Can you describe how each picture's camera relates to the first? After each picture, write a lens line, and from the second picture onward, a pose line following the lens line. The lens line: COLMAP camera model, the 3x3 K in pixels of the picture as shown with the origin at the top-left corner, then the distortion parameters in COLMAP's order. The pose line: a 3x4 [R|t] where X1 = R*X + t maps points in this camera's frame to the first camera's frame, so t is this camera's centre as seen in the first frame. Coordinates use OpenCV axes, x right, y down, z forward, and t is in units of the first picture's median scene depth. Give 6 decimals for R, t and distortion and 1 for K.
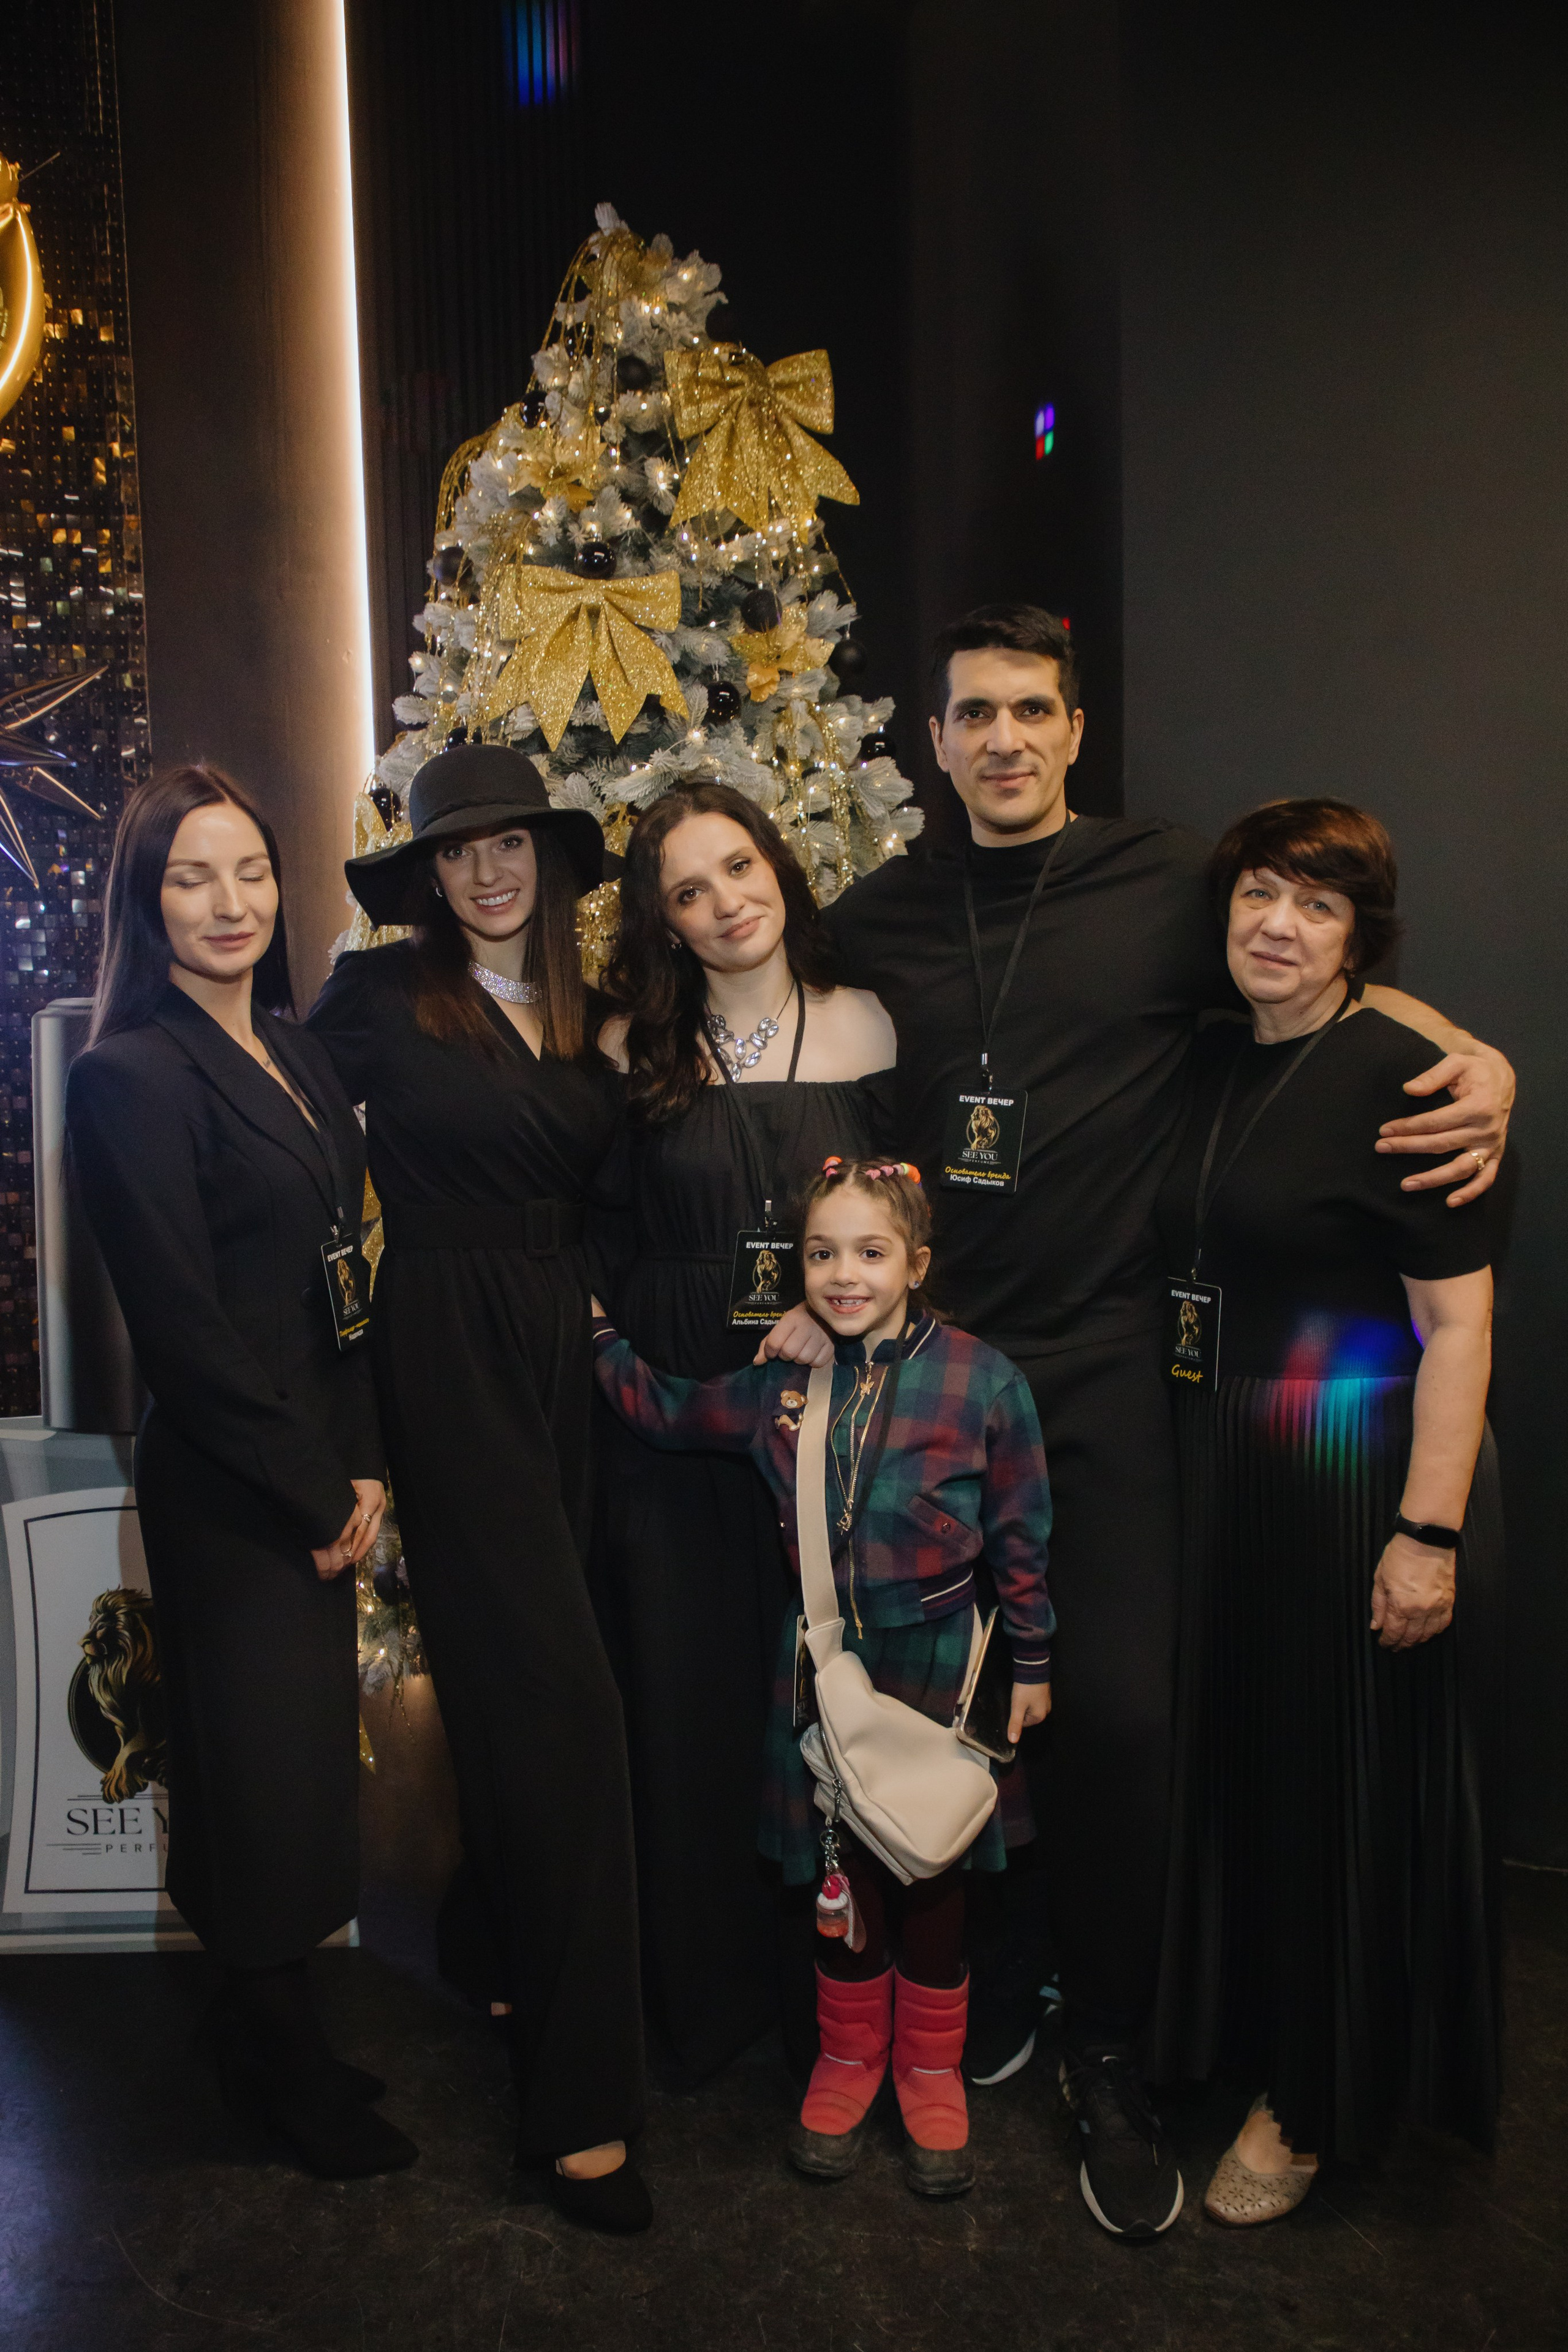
lens RADIAL K [[1670.5, 0, 770.6], [0, 1670.5, 1193.0], [0, 0, 1]] dist [-0.068048, 0.030420]
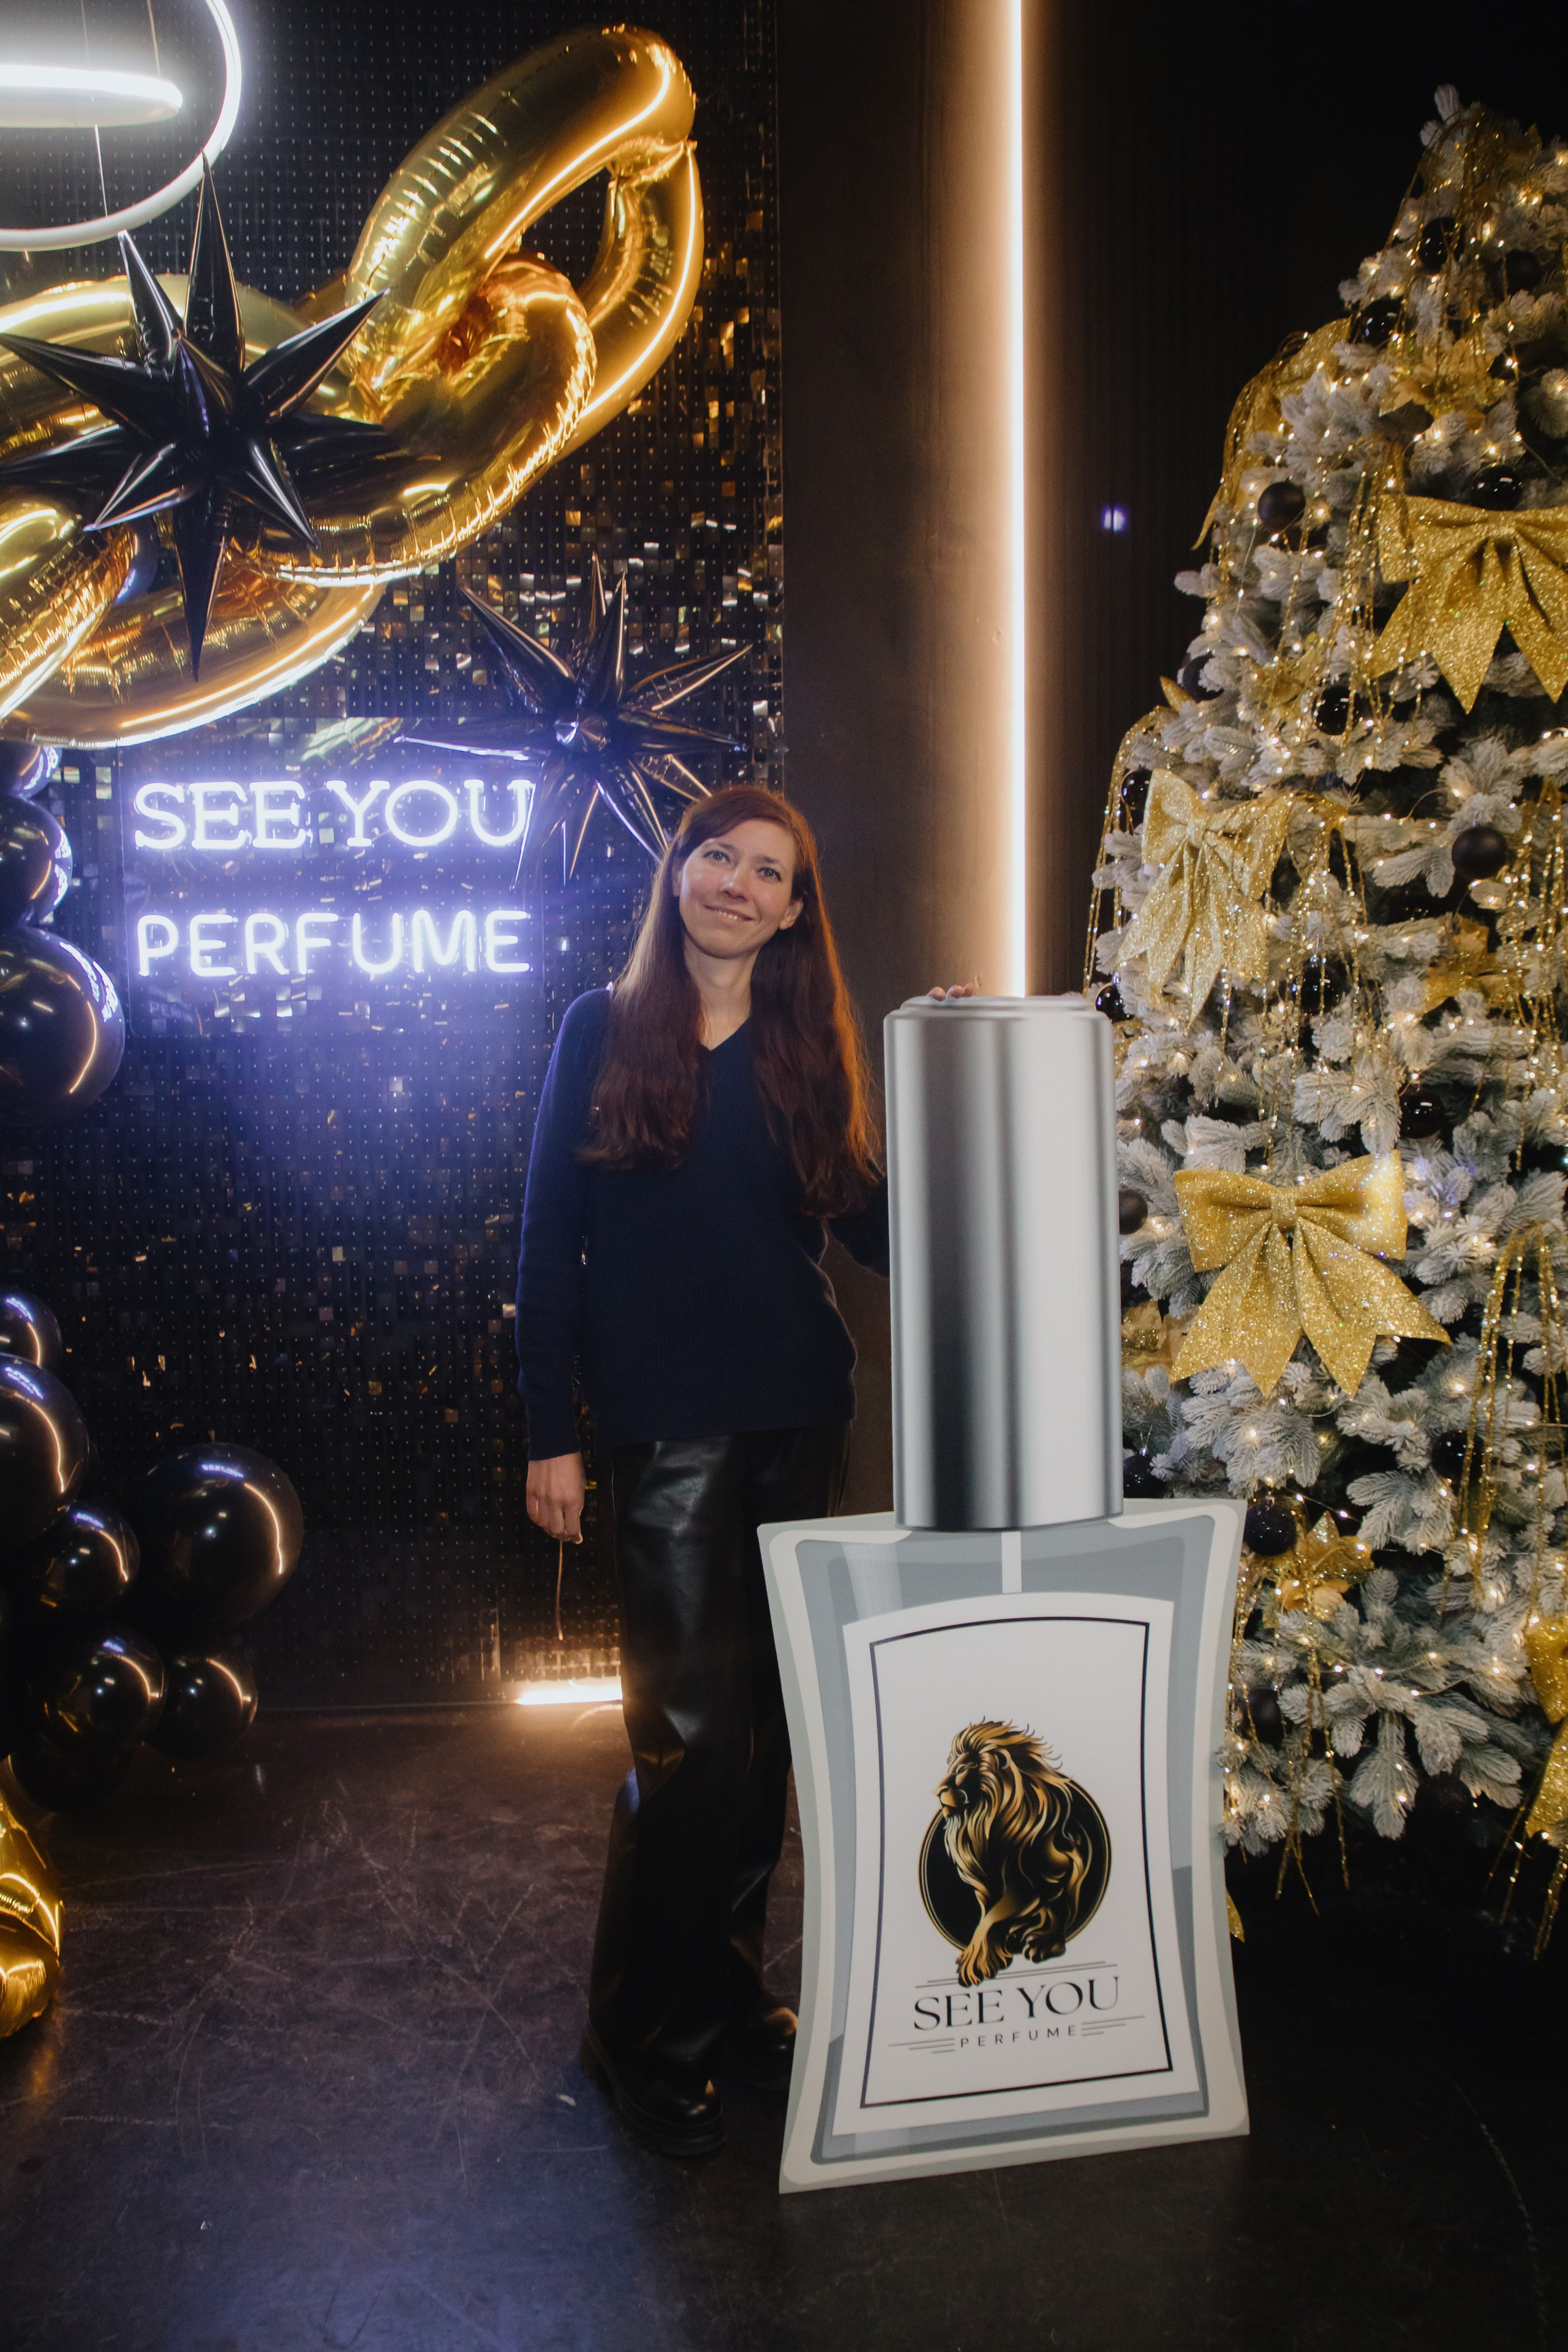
lens RADIAL K [[1690.5, 0, 769.3], [0, 1690.5, 1178.2], [0, 0, 1]] dist [-0.067196, 0.033961]
pose [[0.991564, 0.020366, -0.128009, -0.345581], [-0.025510, 0.998926, -0.038672, 0.007098], [0.127084, 0.041611, 0.991019, 0.133488]]
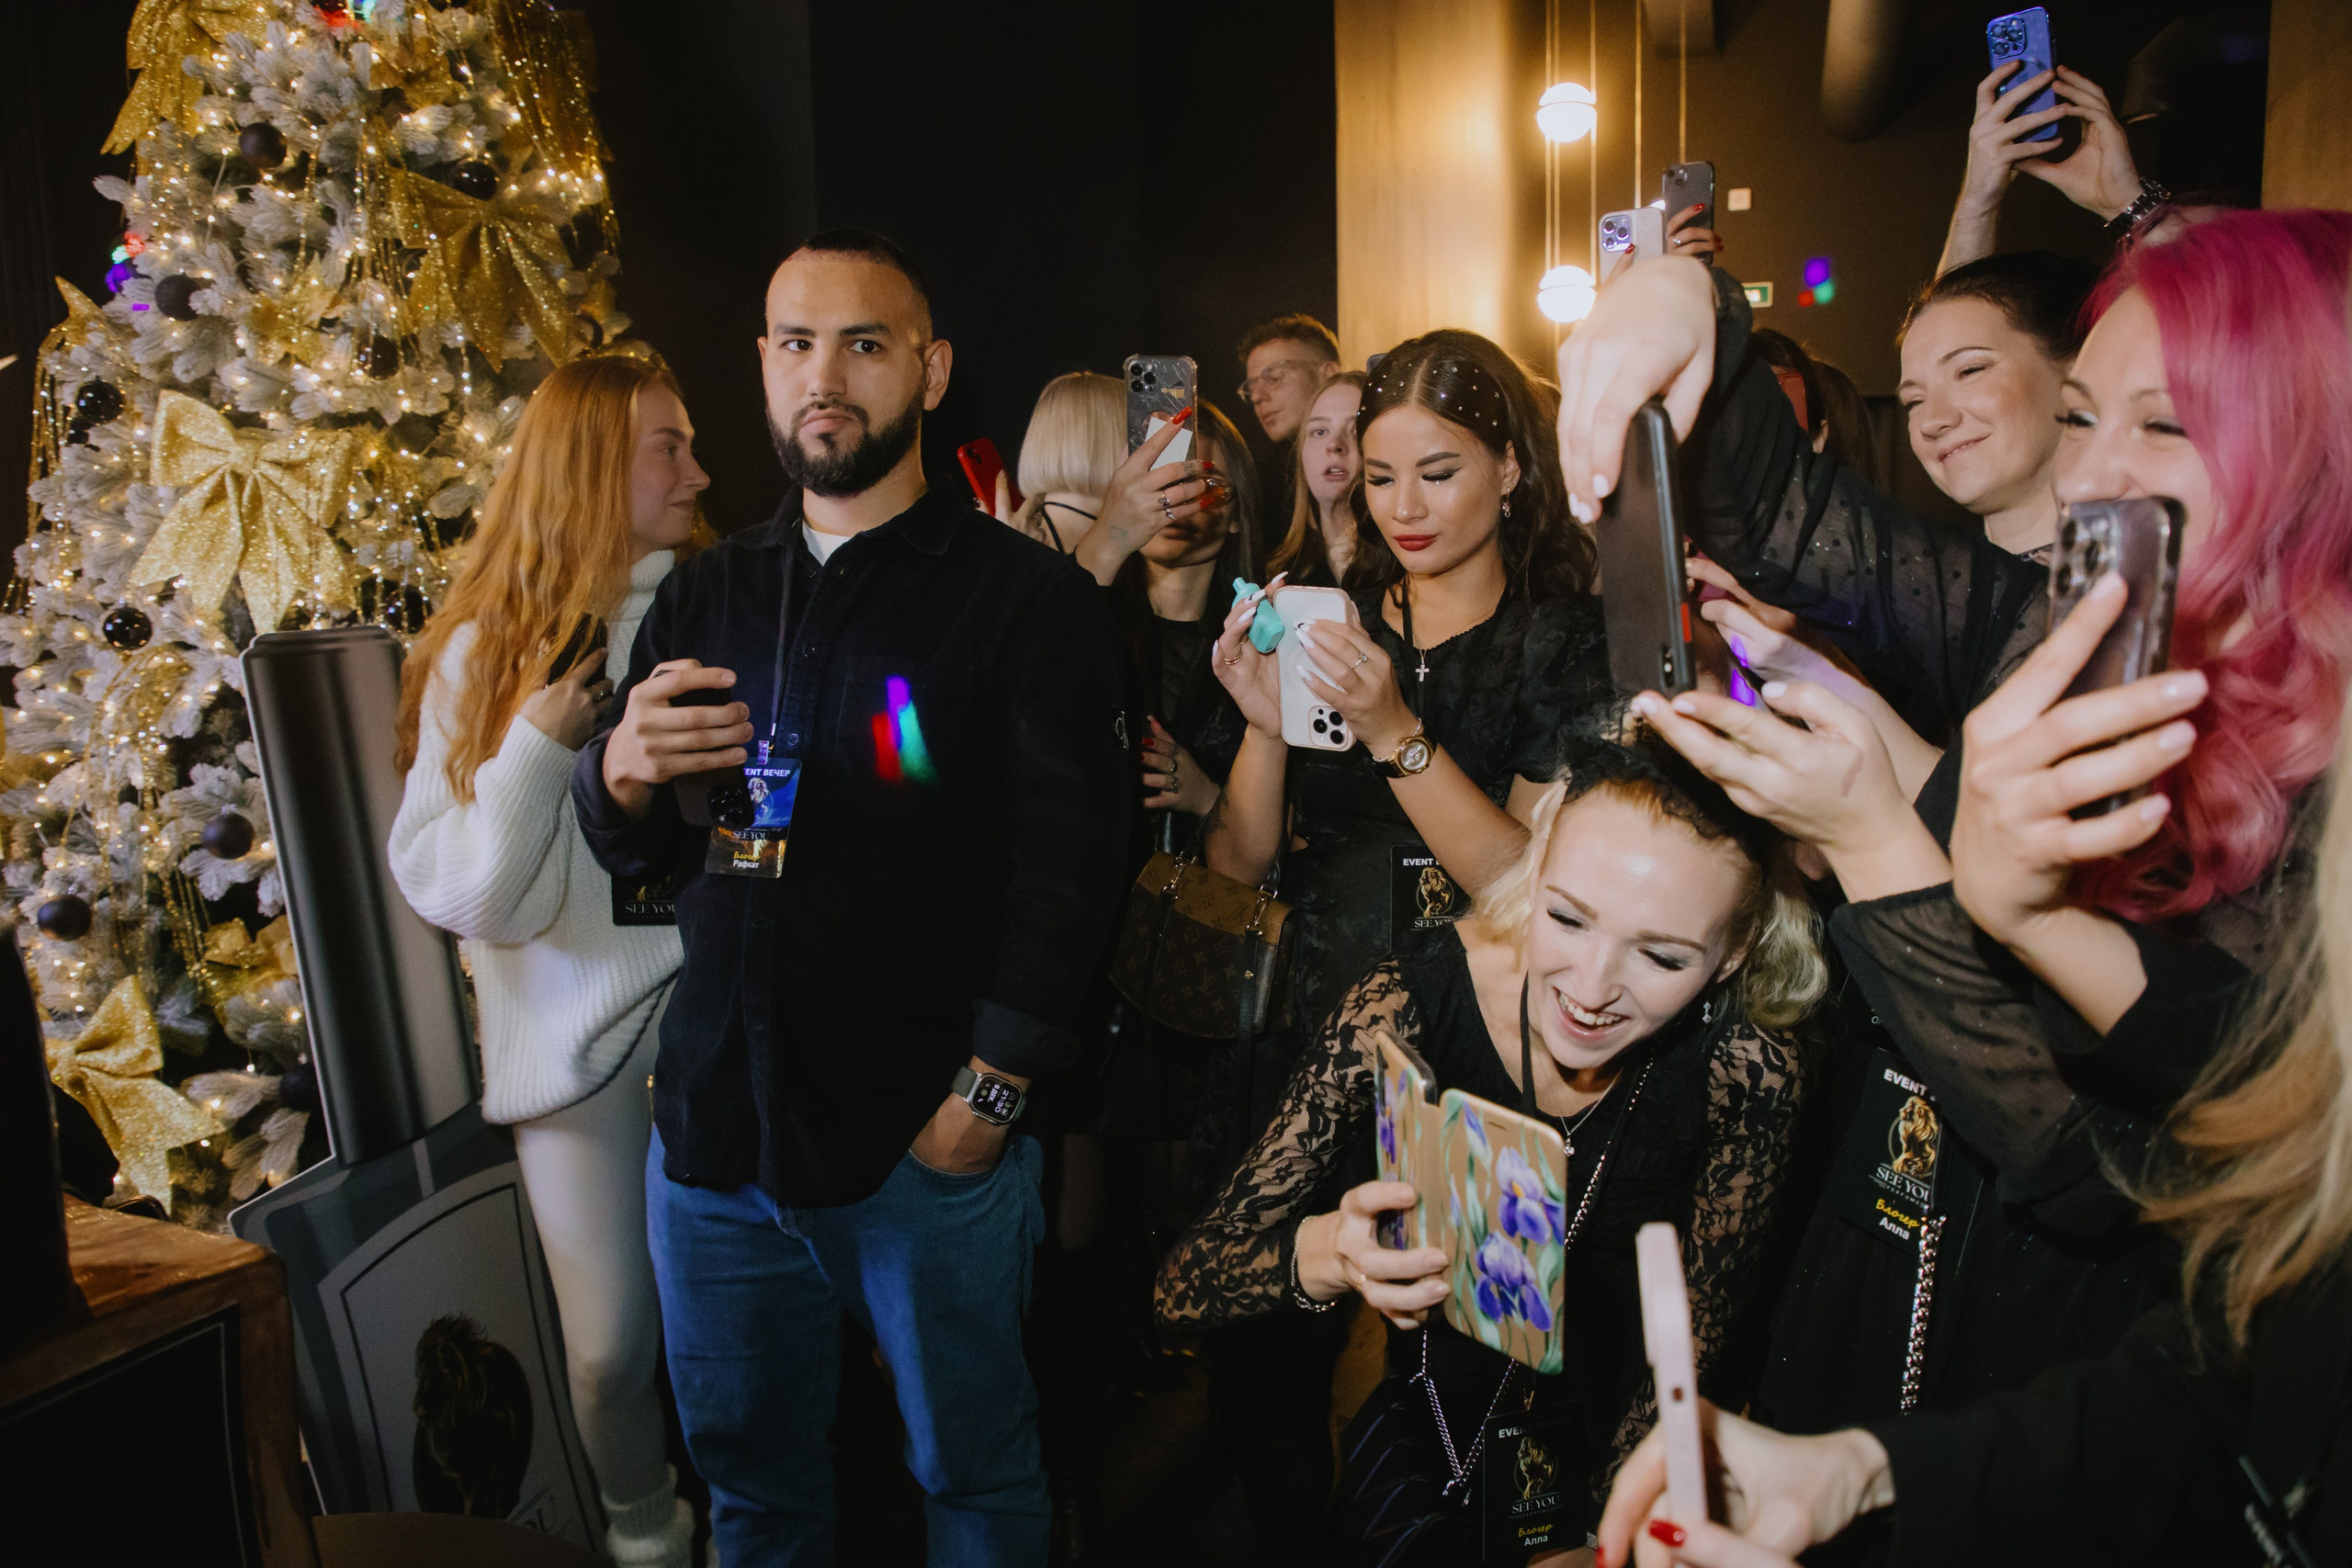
lens RADIAL K [[1670.4, 0, 1166.4], [0, 1670.4, 785.0], [0, 0, 1]] dist [-0.068048, 0.030420]
pose [[0.523628, -0.115352, 0.844102, -0.735807], [0.126084, 0.990373, 0.057126, -0.027334], [-0.842565, 0.076515, 0.533131, 0.151891]]
